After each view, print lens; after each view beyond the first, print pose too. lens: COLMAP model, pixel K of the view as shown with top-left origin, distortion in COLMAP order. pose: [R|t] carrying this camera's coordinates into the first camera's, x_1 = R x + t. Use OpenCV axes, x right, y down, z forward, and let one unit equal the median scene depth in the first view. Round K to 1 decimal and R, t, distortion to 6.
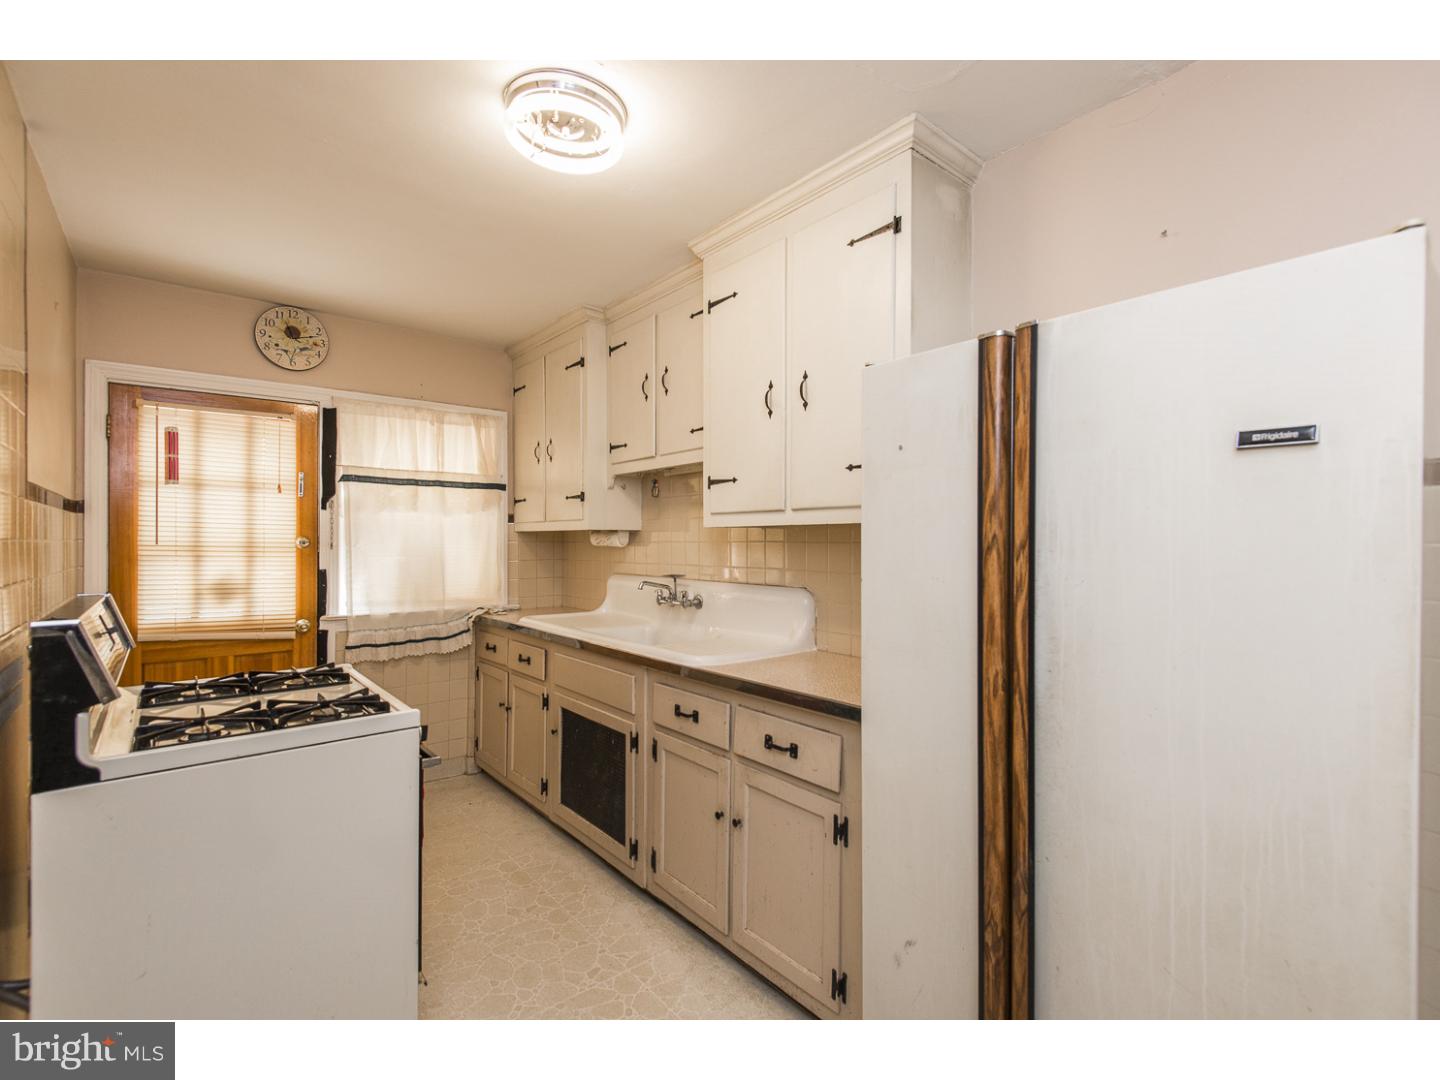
lens RADIAL K [[659.5, 0, 720.0], [0, 659.5, 540.0], [0, 0, 1]] dist [0.035398, -0.016776]
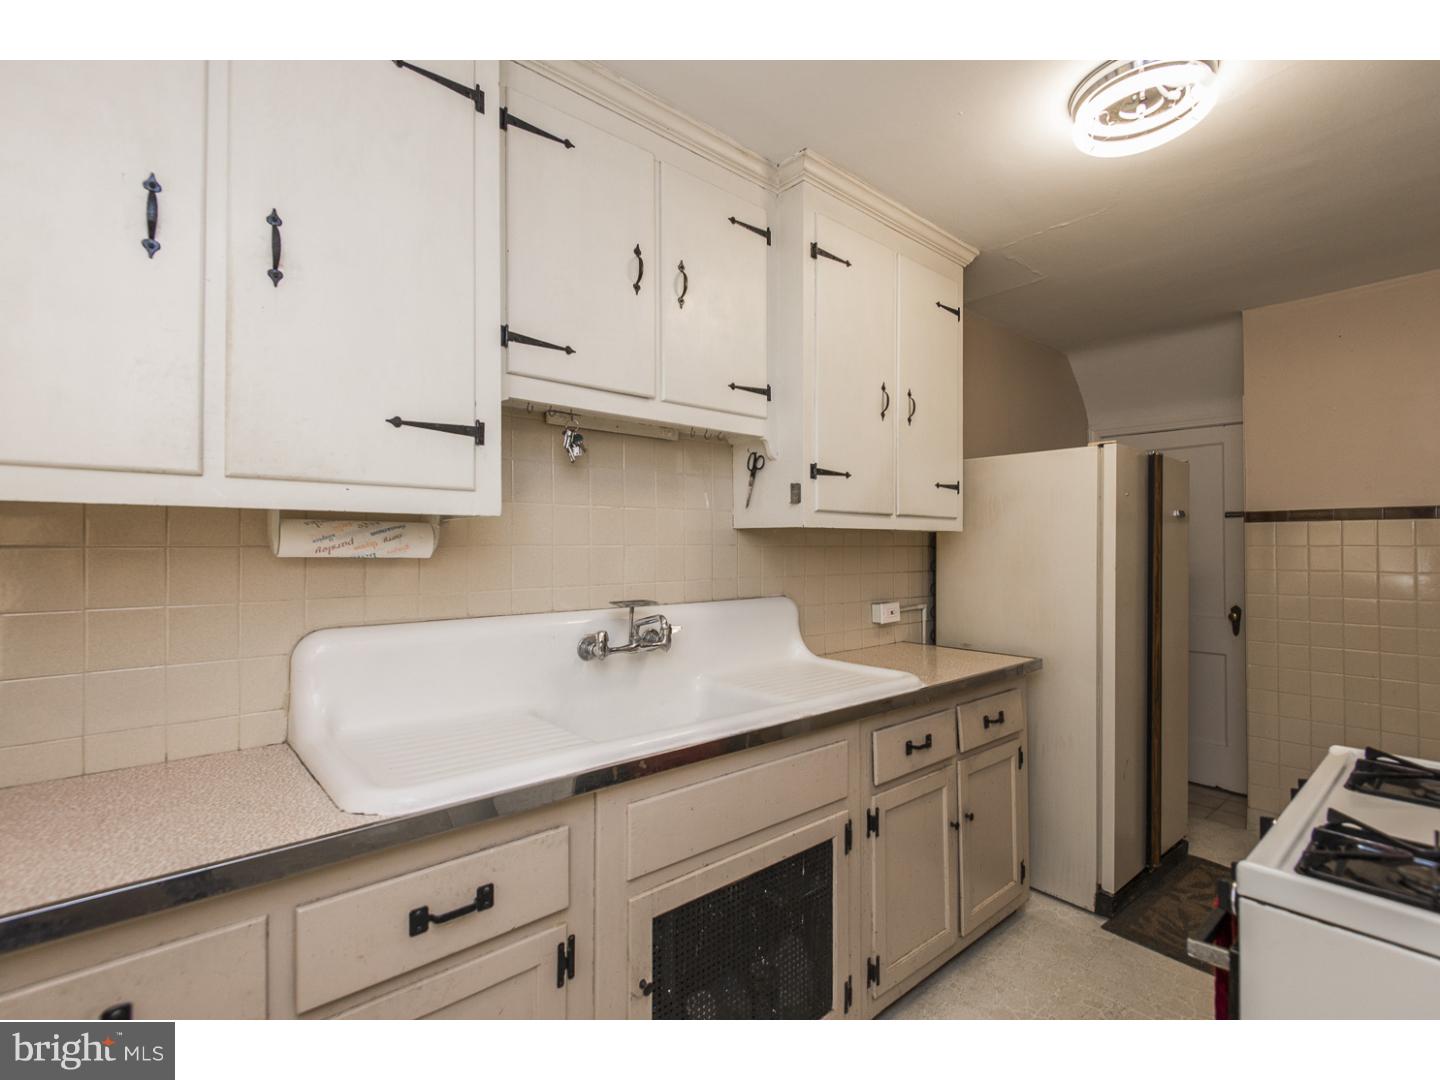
lens RADIAL K [[659.5, 0, 720.0], [0, 659.5, 540.0], [0, 0, 1]] dist [0.035398, -0.016776]
pose [[-0.021159, 0.009972, 0.999726, -0.618685], [-0.002937, 0.999945, -0.010036, 0.003139], [-0.999772, -0.003149, -0.021129, 0.866632]]
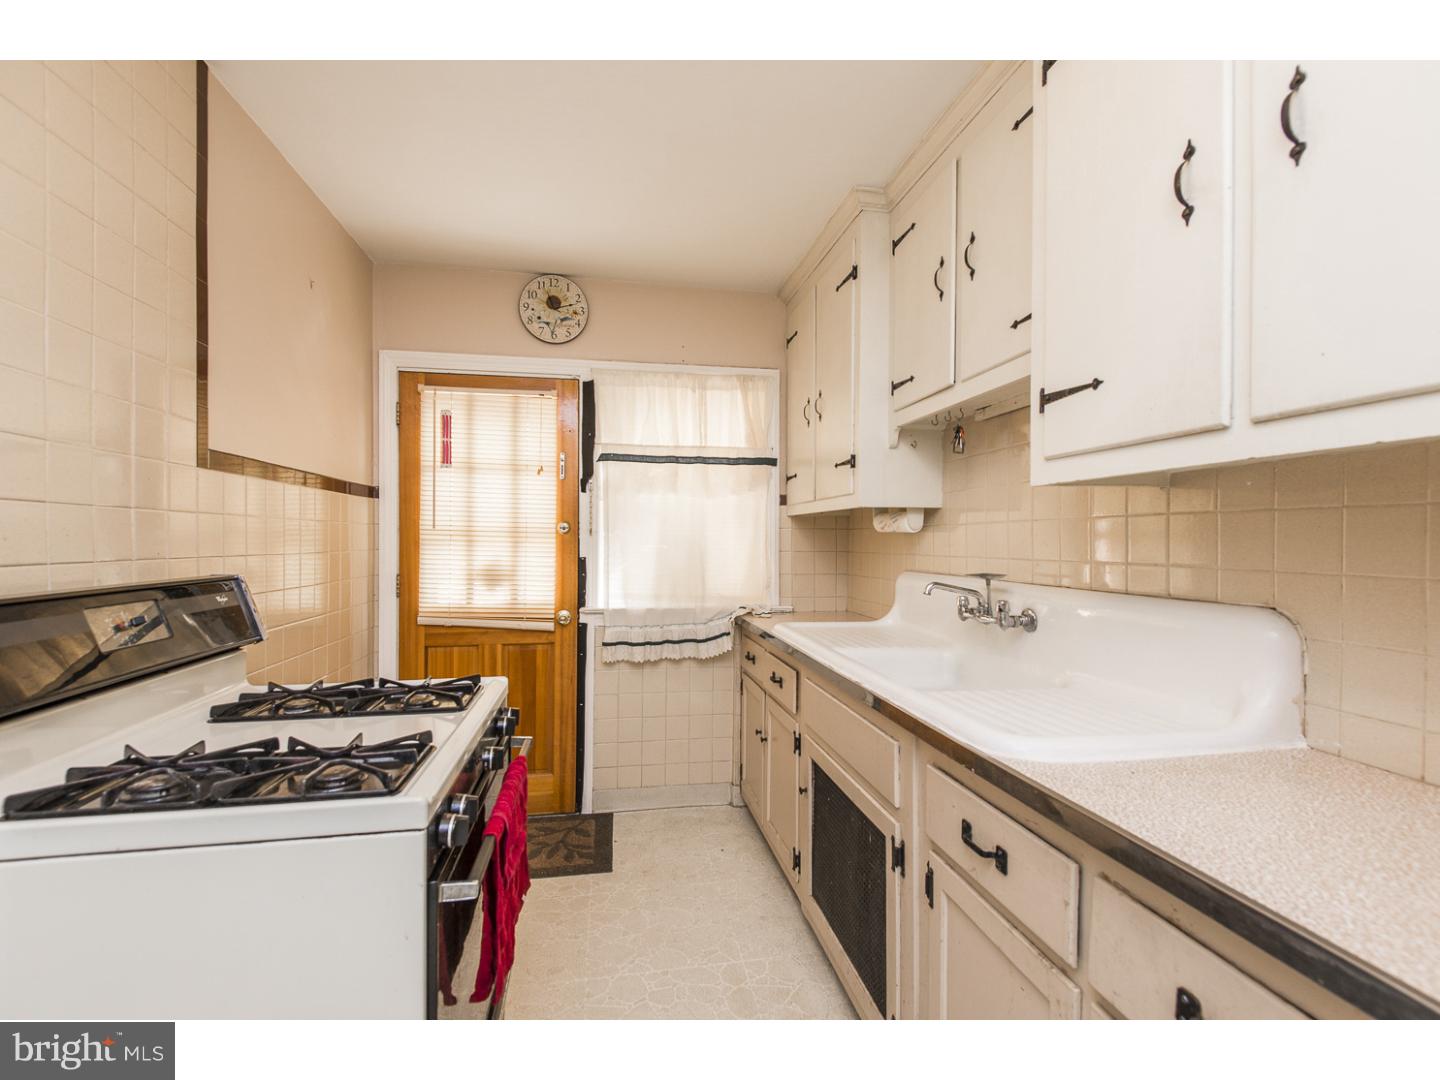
lens RADIAL K [[652.7, 0, 720.0], [0, 652.7, 540.0], [0, 0, 1]] dist [0.054386, -0.041561]
pose [[0.871444, 0.002241, -0.490490, 0.014602], [-0.001665, 0.999997, 0.001611, 0.019148], [0.490492, -0.000587, 0.871445, 0.312403]]
